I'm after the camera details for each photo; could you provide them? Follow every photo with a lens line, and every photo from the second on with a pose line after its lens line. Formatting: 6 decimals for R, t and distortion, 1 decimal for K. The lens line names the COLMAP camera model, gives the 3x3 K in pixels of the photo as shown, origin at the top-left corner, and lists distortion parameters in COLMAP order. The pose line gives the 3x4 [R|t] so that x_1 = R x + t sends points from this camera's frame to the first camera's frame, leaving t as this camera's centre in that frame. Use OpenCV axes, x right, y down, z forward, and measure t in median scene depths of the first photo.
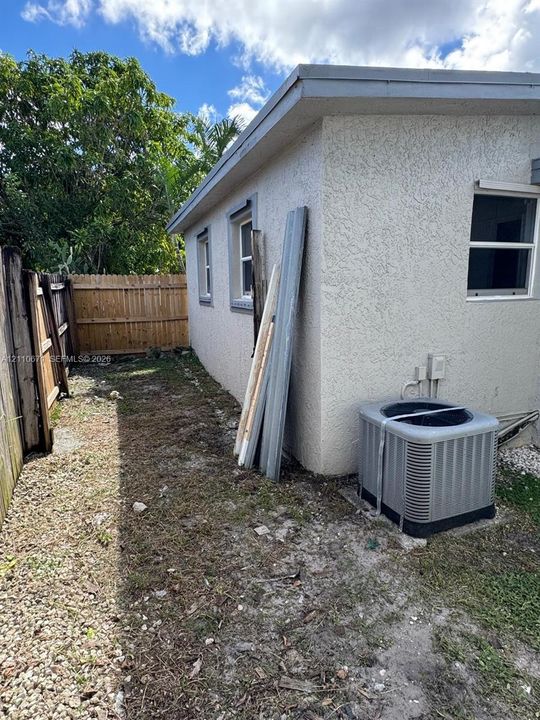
lens RADIAL K [[417.6, 0, 271.8], [0, 417.6, 361.4], [0, 0, 1]] dist [-0.005385, -0.000335]
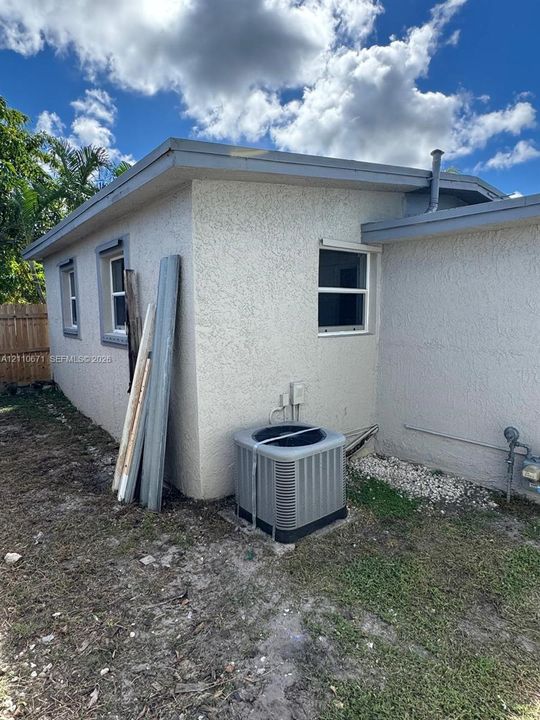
lens RADIAL K [[417.6, 0, 270.2], [0, 417.6, 362.6], [0, 0, 1]] dist [-0.005385, -0.000335]
pose [[0.954014, -0.028307, 0.298424, -0.023500], [0.044804, 0.997814, -0.048583, -0.021238], [-0.296396, 0.059719, 0.953196, -0.098680]]
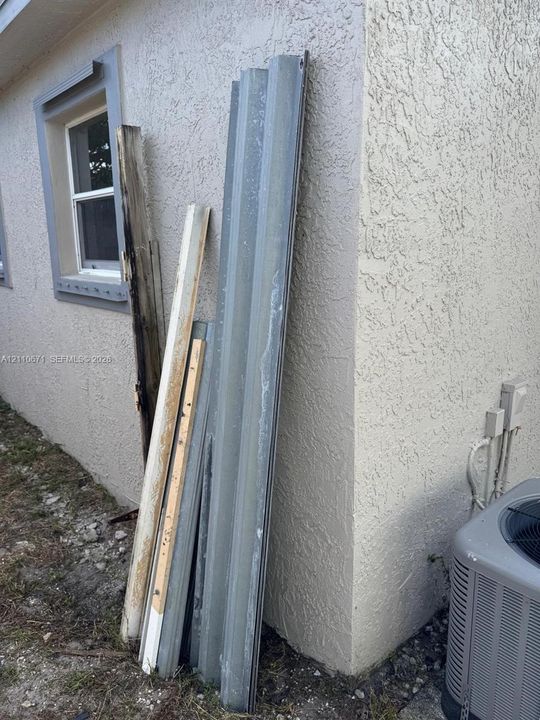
lens RADIAL K [[516.5, 0, 272.6], [0, 516.5, 366.0], [0, 0, 1]] dist [0.058977, -0.079235]
pose [[0.935848, -0.078421, 0.343569, -0.129345], [0.060590, 0.996214, 0.062348, -0.105323], [-0.347157, -0.037531, 0.937056, 0.510976]]
